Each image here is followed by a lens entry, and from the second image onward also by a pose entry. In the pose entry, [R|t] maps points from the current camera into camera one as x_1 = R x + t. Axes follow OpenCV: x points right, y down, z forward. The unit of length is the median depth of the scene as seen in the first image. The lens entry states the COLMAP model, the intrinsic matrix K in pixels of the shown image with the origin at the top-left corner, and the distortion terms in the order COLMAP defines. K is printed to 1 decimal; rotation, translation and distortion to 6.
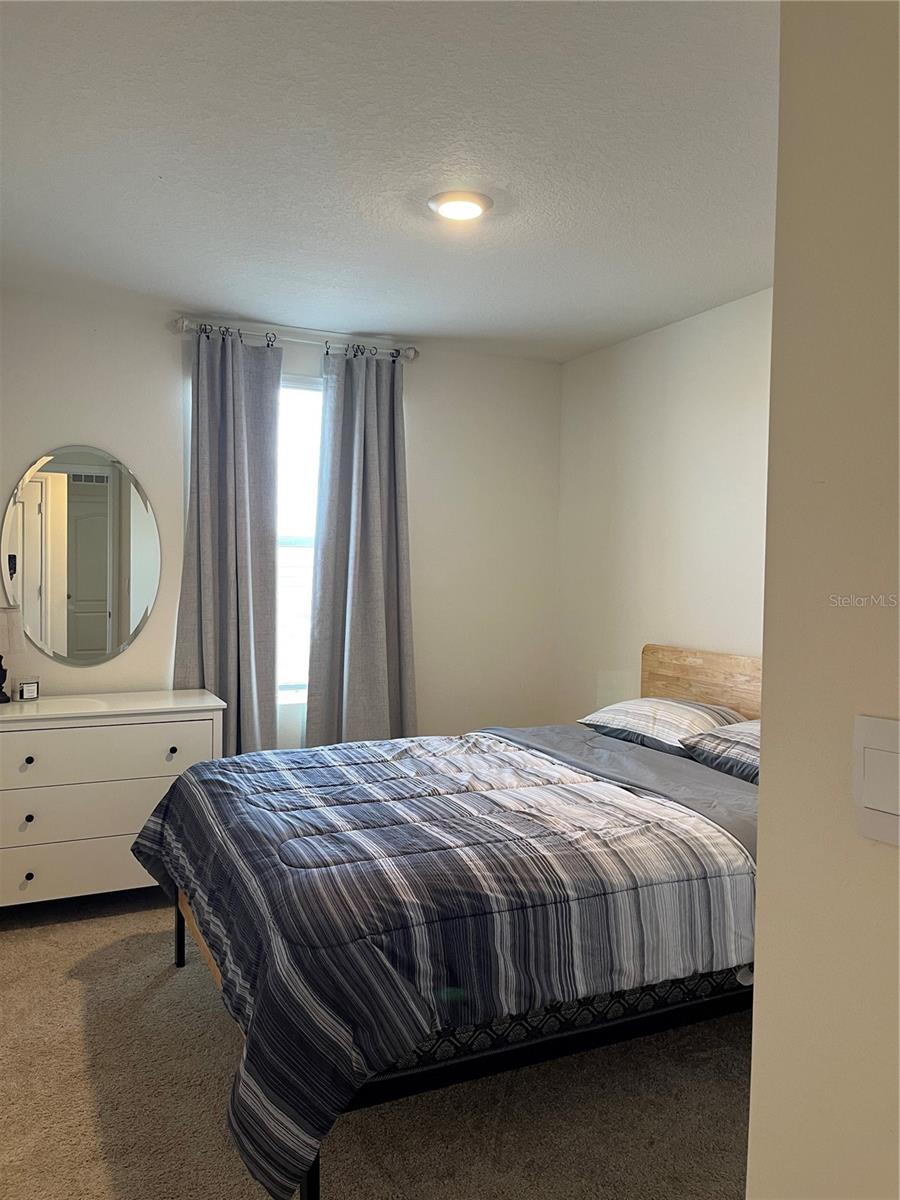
lens RADIAL K [[908.9, 0, 450.0], [0, 908.9, 600.0], [0, 0, 1]] dist [0.062818, -0.083298]
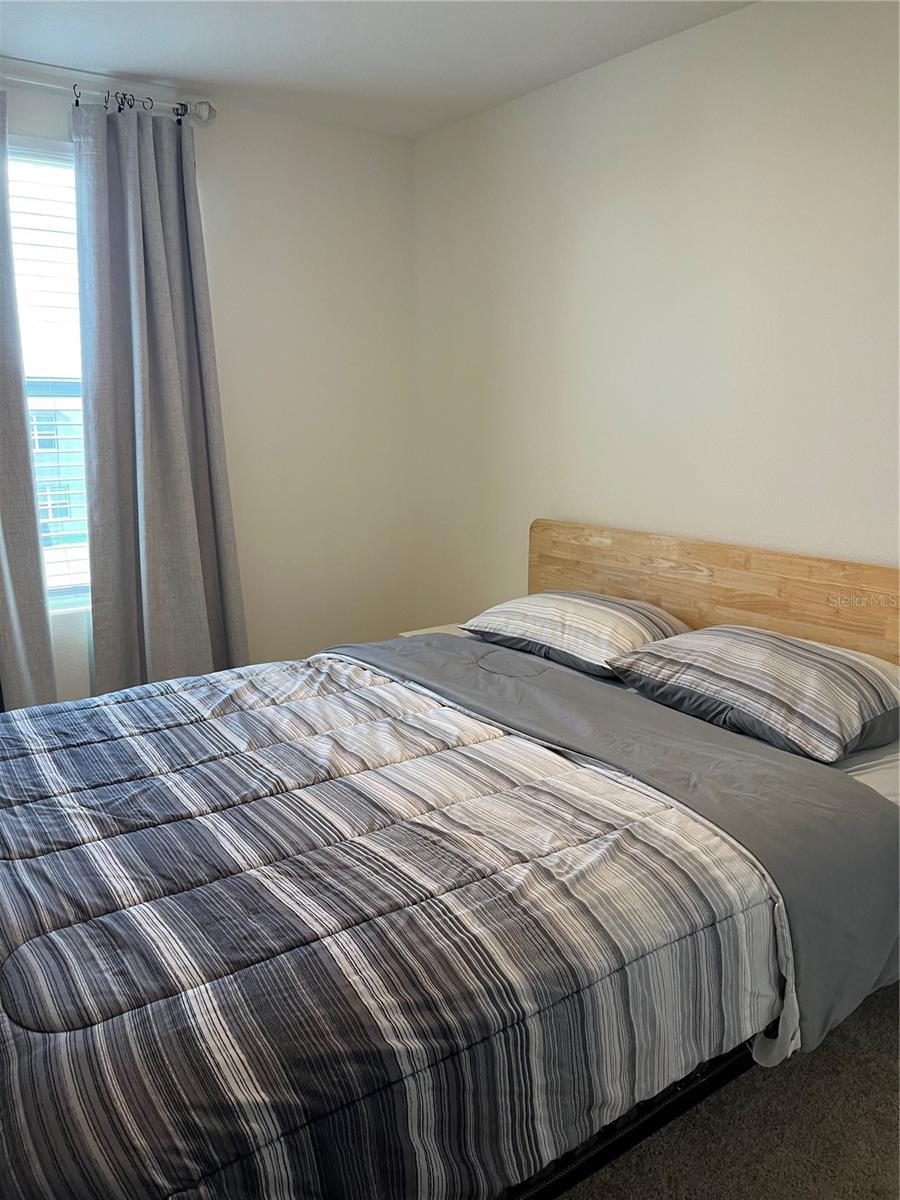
lens RADIAL K [[908.9, 0, 450.0], [0, 908.9, 600.0], [0, 0, 1]] dist [0.062818, -0.083298]
pose [[0.981956, -0.051892, 0.181850, -0.009453], [0.020024, 0.984740, 0.172876, -0.034061], [-0.188046, -0.166115, 0.968011, 0.394179]]
